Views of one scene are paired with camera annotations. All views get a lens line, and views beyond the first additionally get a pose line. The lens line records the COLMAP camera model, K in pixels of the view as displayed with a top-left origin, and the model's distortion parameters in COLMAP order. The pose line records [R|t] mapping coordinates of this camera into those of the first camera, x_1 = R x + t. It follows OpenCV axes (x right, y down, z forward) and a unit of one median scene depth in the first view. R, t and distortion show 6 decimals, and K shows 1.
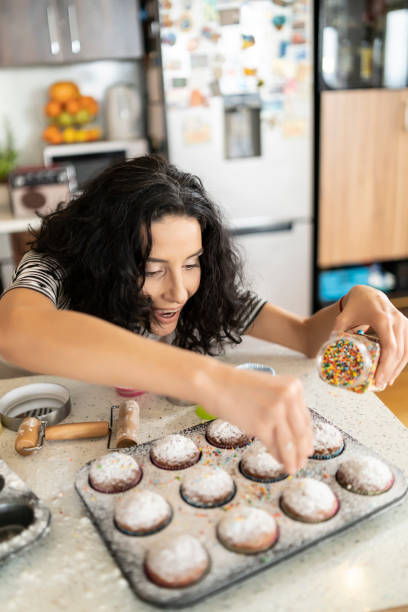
lens RADIAL K [[591.4, 0, 204.0], [0, 591.4, 306.0], [0, 0, 1]] dist [-0.084663, 0.016917]
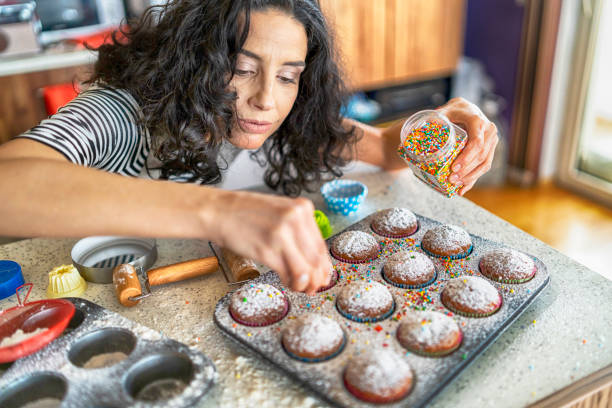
lens RADIAL K [[591.4, 0, 306.0], [0, 591.4, 204.0], [0, 0, 1]] dist [-0.084663, 0.016917]
pose [[0.957220, -0.111454, 0.267036, -0.333055], [0.088809, 0.991463, 0.095464, 0.055030], [-0.275396, -0.067664, 0.958947, 0.127473]]
